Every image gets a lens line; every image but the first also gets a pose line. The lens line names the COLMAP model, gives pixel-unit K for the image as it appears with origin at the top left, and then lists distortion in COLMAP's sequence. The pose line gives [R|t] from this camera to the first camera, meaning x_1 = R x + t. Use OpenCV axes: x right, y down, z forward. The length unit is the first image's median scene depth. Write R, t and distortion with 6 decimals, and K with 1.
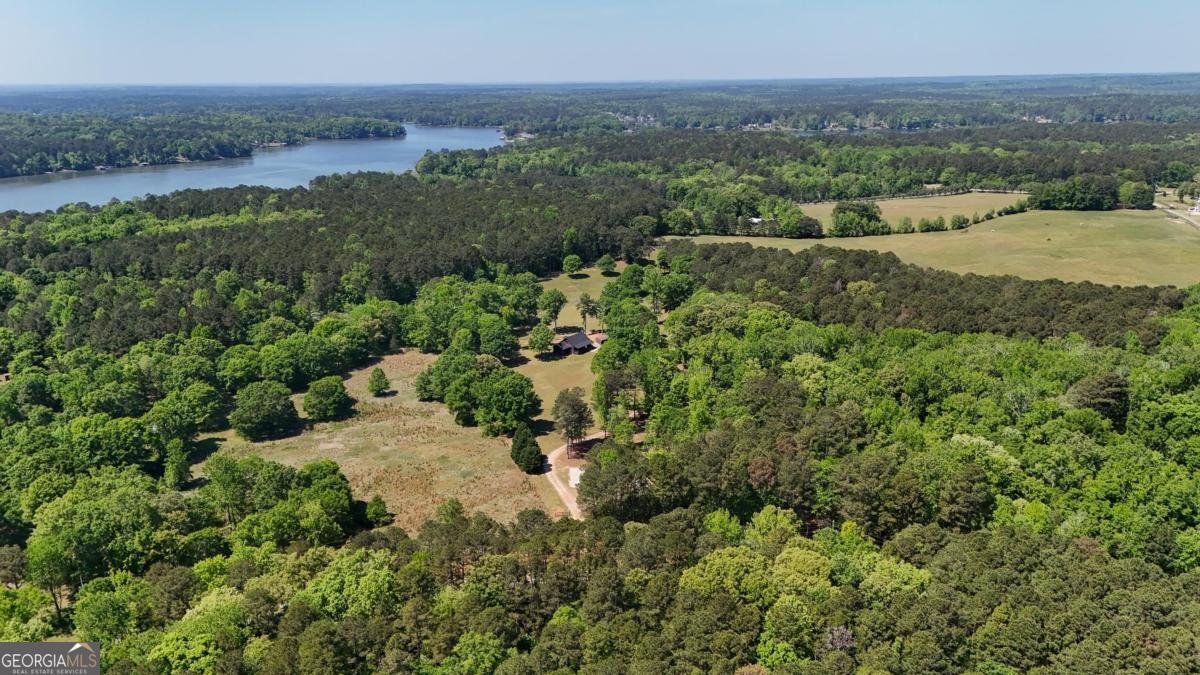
lens RADIAL K [[848.0, 0, 600.0], [0, 848.0, 337.5], [0, 0, 1]] dist [0.047116, -0.035926]
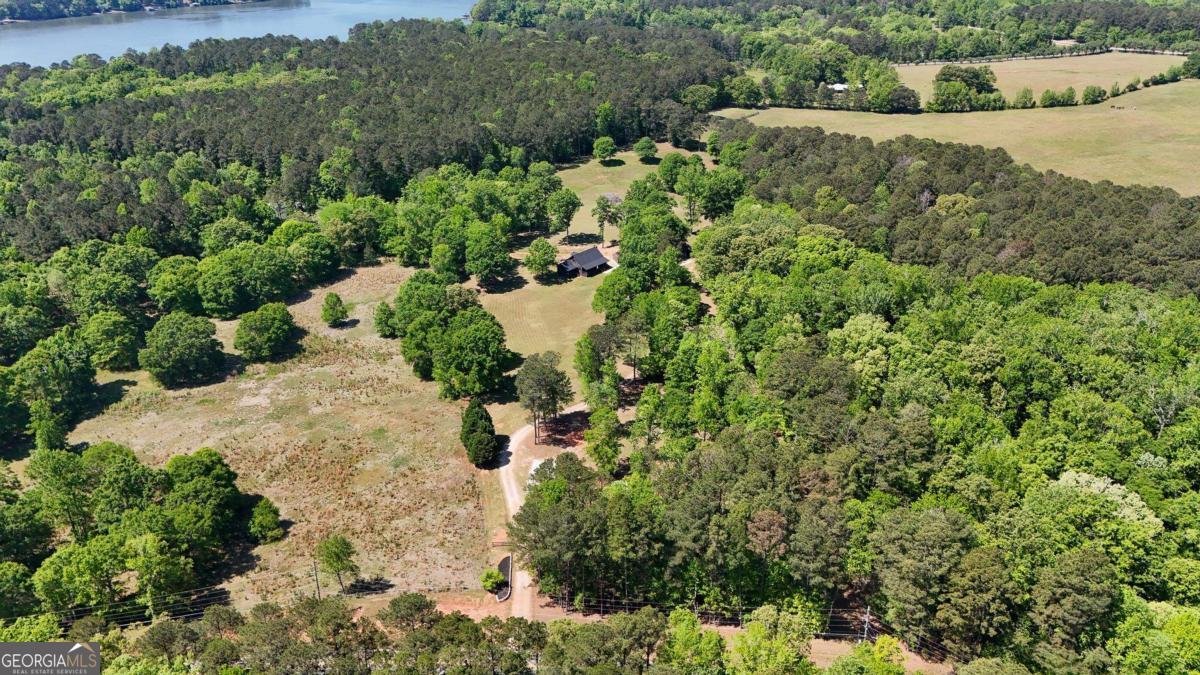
lens RADIAL K [[848.0, 0, 600.0], [0, 848.0, 337.5], [0, 0, 1]] dist [0.047116, -0.035926]
pose [[0.994916, 0.044211, -0.090486, 0.062098], [-0.028005, 0.984505, 0.173106, -0.062720], [0.096737, -0.169691, 0.980738, 0.190840]]
